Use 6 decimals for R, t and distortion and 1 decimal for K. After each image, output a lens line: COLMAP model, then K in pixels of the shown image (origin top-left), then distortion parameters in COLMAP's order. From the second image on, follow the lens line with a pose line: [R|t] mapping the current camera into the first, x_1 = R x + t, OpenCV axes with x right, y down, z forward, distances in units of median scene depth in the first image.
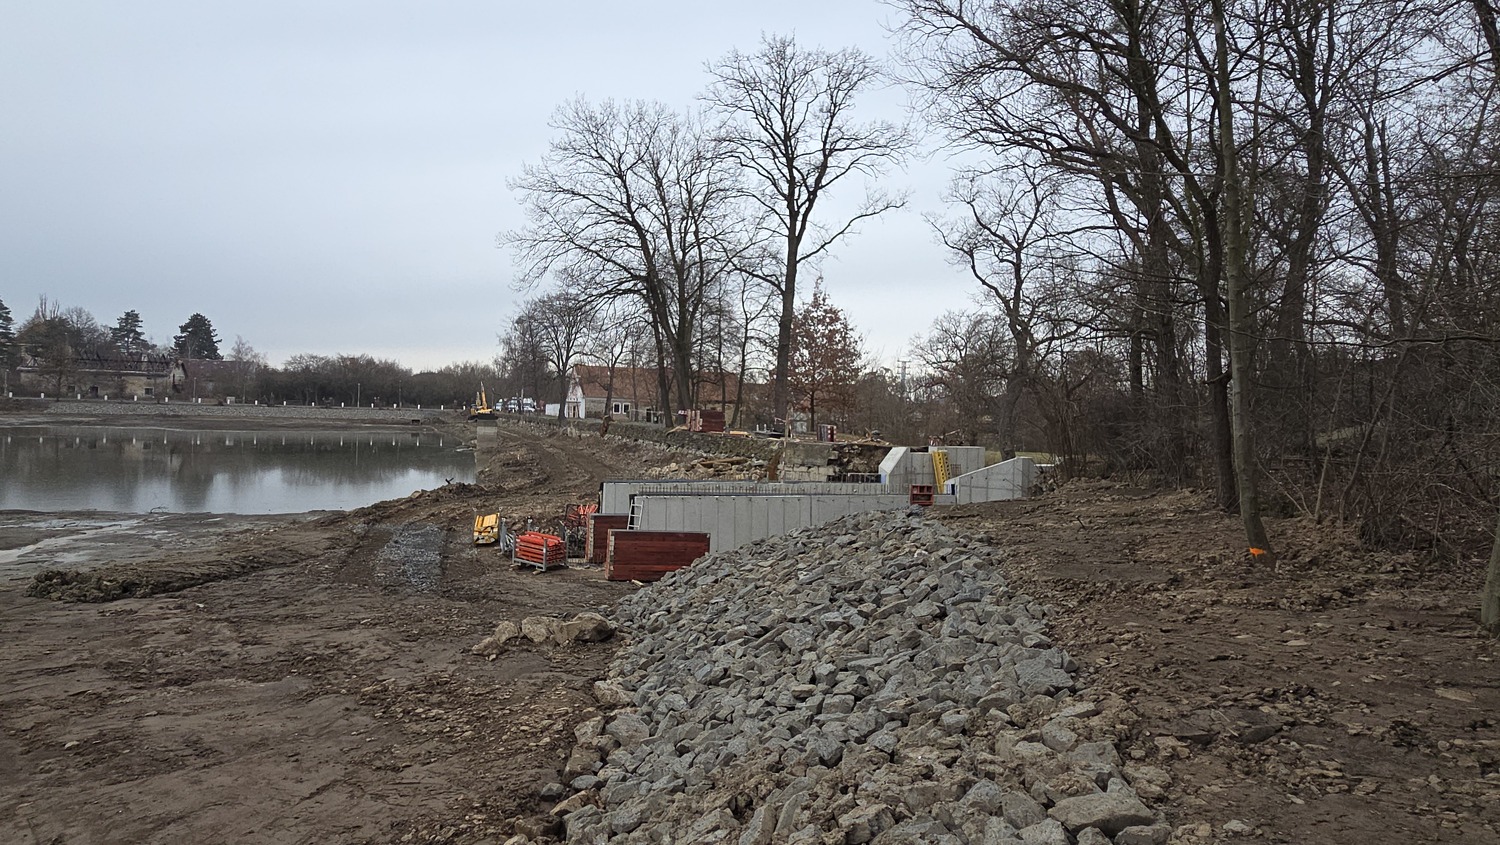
lens RADIAL K [[868.6, 0, 745.2], [0, 868.6, 429.4], [0, 0, 1]] dist [-0.001926, 0.008444]
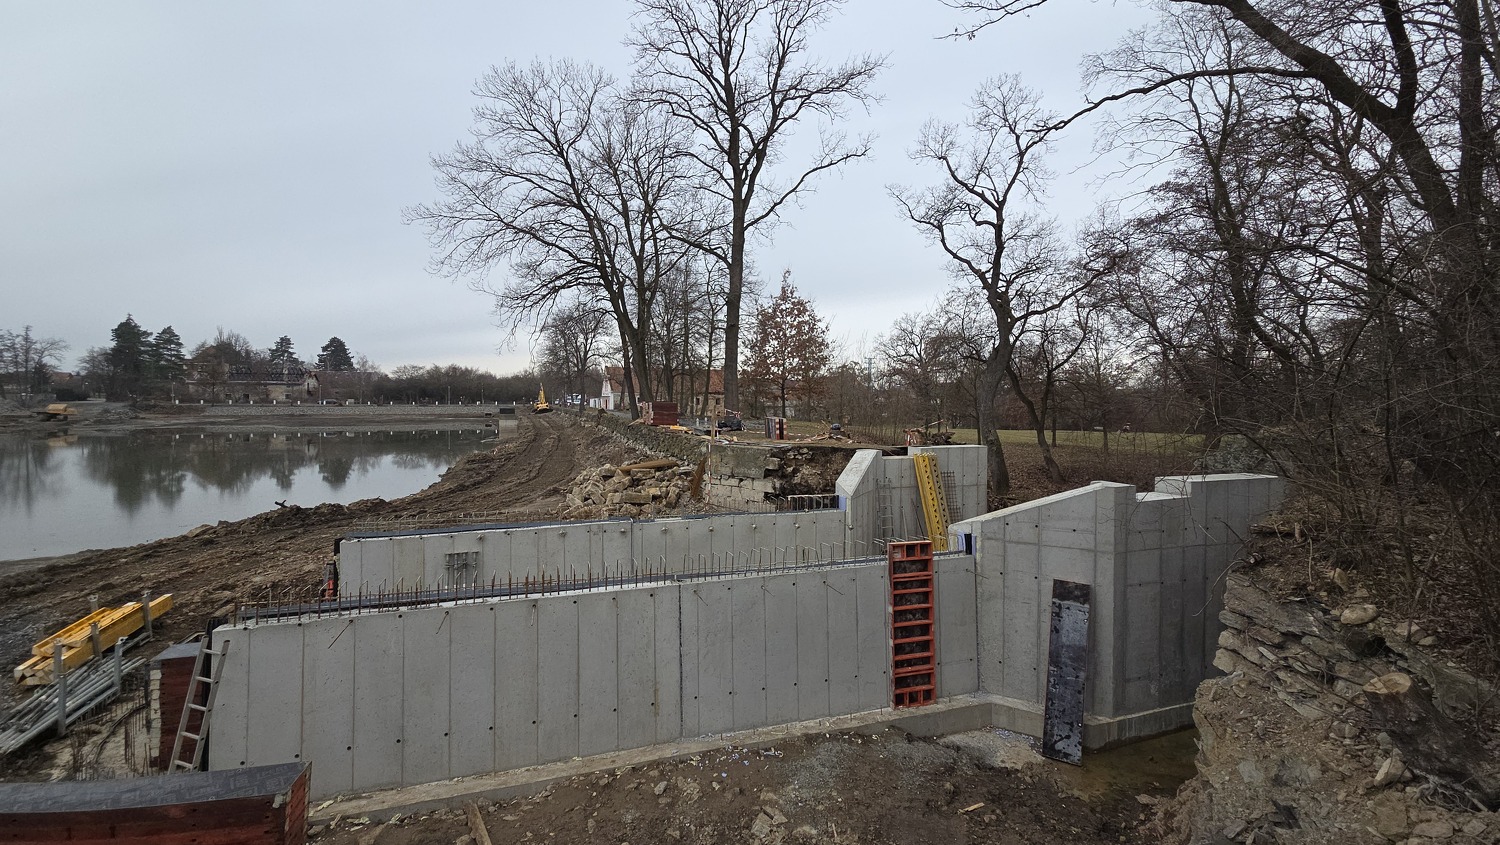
lens RADIAL K [[612.6, 0, 750.0], [0, 612.6, 422.5], [0, 0, 1]] dist [-0.000312, -0.000014]
pose [[0.999587, -0.024709, -0.014648, 0.060324], [0.024935, 0.999570, 0.015452, -0.007547], [0.014260, -0.015811, 0.999773, 0.333043]]
